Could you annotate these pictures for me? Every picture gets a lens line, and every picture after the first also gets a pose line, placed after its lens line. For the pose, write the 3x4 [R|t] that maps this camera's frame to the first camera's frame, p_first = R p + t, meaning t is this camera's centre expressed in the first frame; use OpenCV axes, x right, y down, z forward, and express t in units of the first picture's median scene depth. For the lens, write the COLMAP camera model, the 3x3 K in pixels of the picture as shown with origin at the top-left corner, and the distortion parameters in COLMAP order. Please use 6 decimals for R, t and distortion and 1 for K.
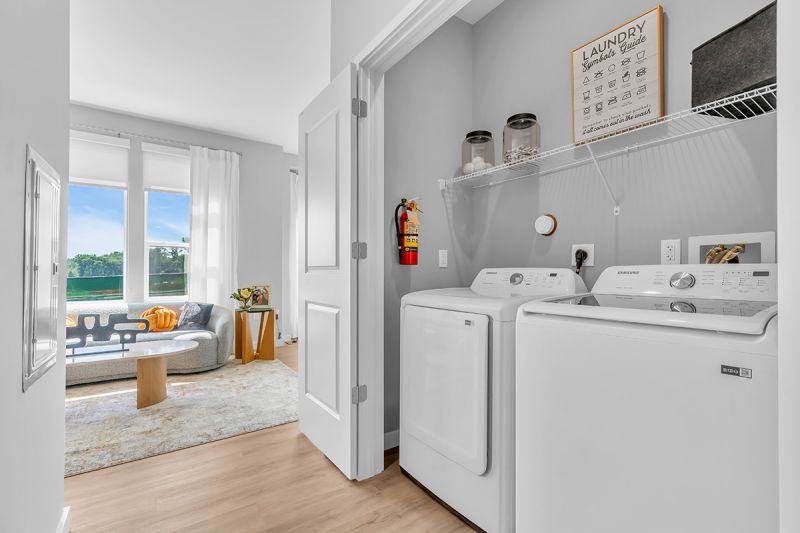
lens RADIAL K [[365.5, 0, 400.2], [0, 365.5, 267.0], [0, 0, 1]] dist [-0.007105, 0.000027]
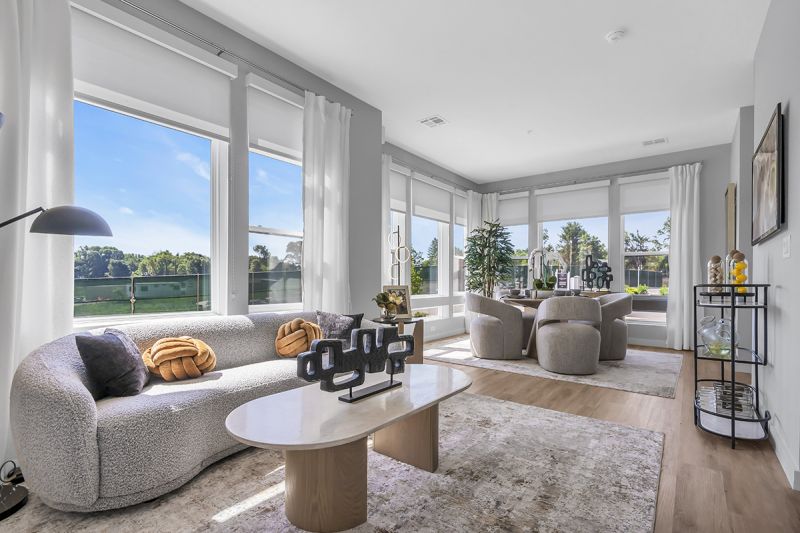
lens RADIAL K [[387.7, 0, 398.0], [0, 387.7, 278.6], [0, 0, 1]] dist [0.018777, 0.000254]
pose [[0.954500, 0.005300, 0.298165, -0.656273], [-0.009125, 0.999893, 0.011438, 0.022190], [-0.298072, -0.013639, 0.954446, 0.232278]]
